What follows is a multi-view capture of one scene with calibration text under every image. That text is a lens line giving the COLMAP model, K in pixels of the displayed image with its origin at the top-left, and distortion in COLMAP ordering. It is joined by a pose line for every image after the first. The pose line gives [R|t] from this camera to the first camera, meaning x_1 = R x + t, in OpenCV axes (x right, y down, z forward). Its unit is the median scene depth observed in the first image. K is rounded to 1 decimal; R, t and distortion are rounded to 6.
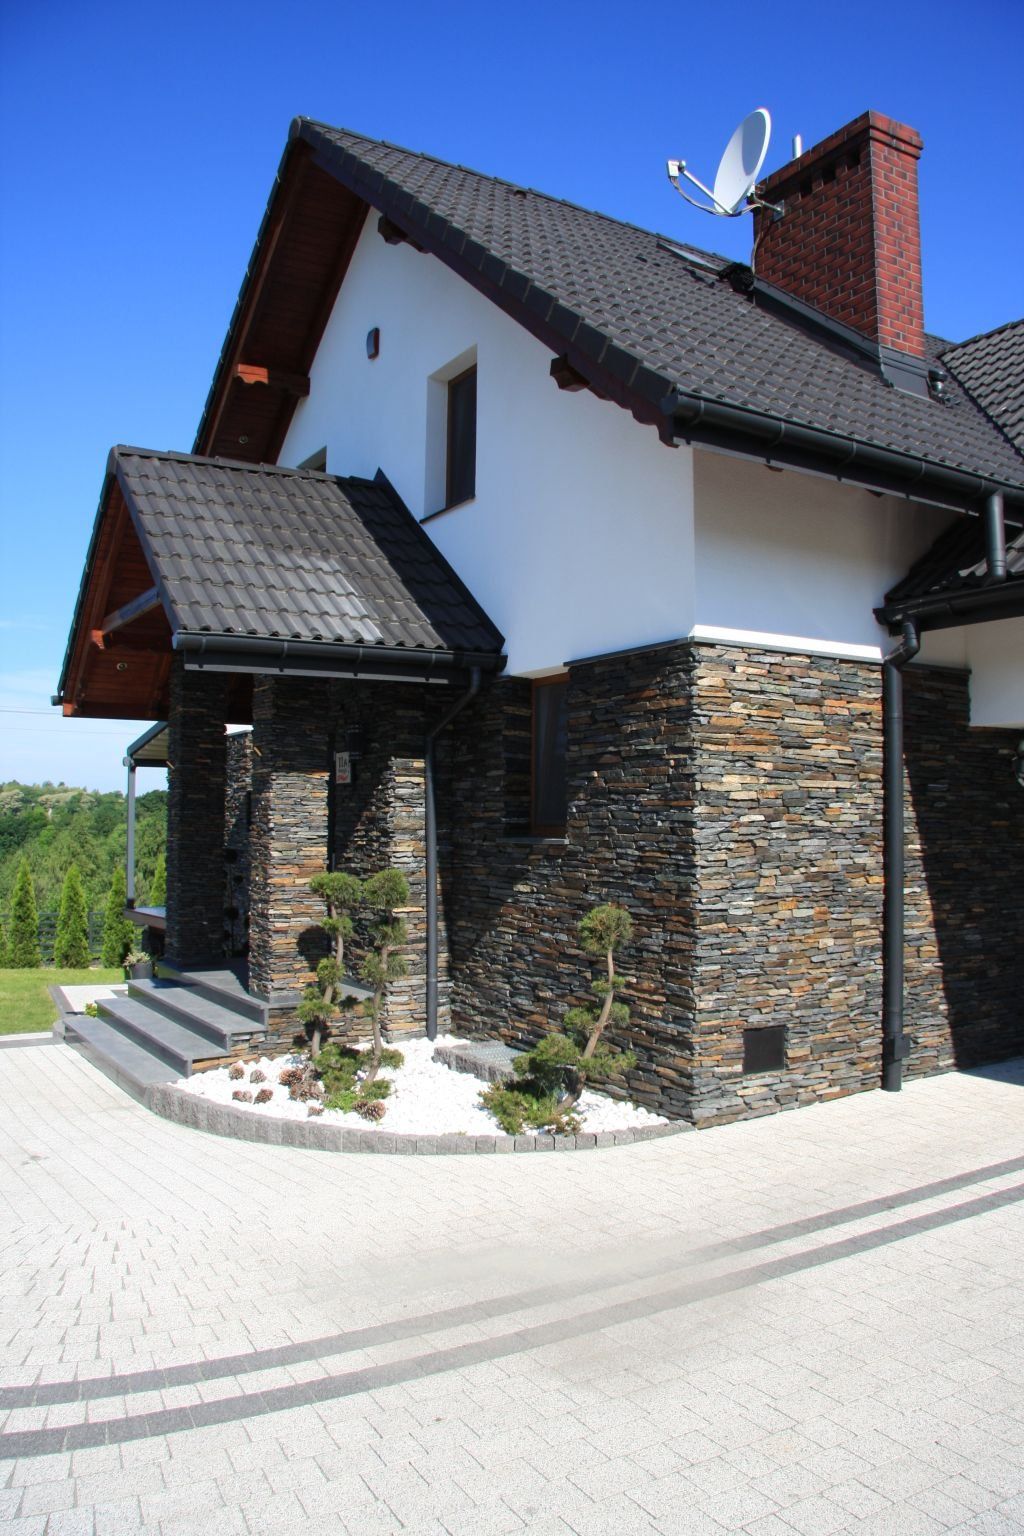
lens RADIAL K [[1194.5, 0, 550.8], [0, 1194.5, 764.9], [0, 0, 1]] dist [-0.175590, 0.122321]
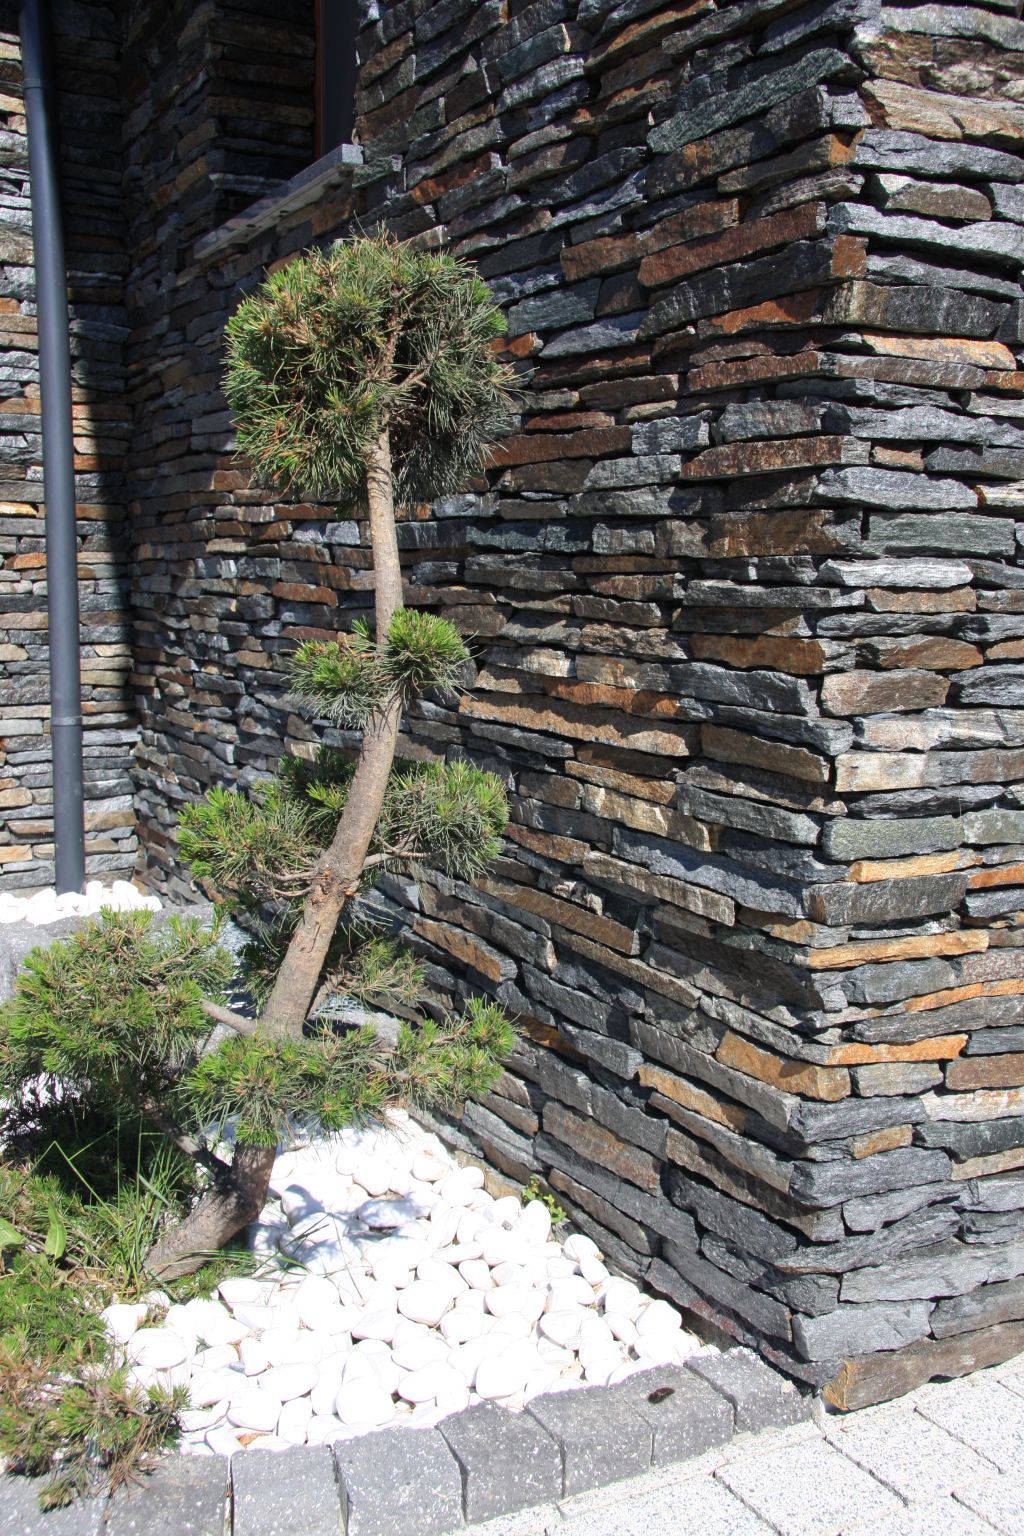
lens RADIAL K [[1600.5, 0, 512.0], [0, 1600.5, 768.0], [0, 0, 1]] dist [-0.053877, 0.203991]
pose [[0.994651, 0.014794, -0.102228, 0.094560], [0.001666, 0.987263, 0.159088, 0.156765], [0.103279, -0.158408, 0.981957, 0.722029]]
